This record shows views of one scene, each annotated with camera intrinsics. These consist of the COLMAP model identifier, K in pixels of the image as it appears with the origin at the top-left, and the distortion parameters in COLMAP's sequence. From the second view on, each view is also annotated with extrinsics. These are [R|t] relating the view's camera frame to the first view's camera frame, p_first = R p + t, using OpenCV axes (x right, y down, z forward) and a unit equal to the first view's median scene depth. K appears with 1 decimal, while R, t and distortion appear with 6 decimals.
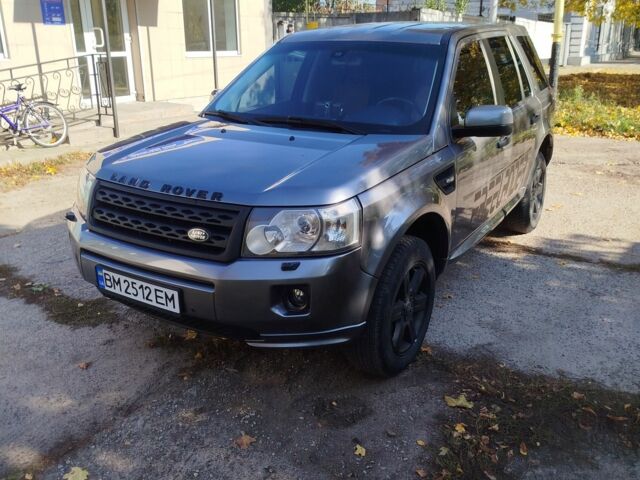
lens RADIAL K [[597.1, 0, 320.0], [0, 597.1, 240.0], [0, 0, 1]] dist [0.009900, -0.003056]
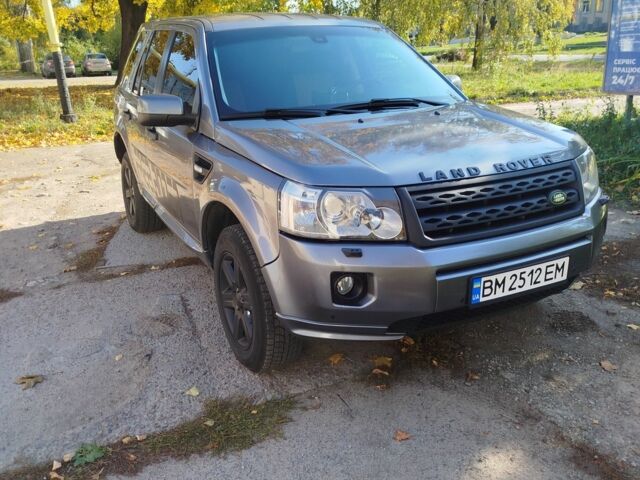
lens RADIAL K [[597.1, 0, 320.0], [0, 597.1, 240.0], [0, 0, 1]] dist [0.009900, -0.003056]
pose [[0.509110, -0.282642, 0.812970, -1.189631], [0.306466, 0.942168, 0.135640, -0.191243], [-0.804292, 0.180092, 0.566287, 0.729176]]
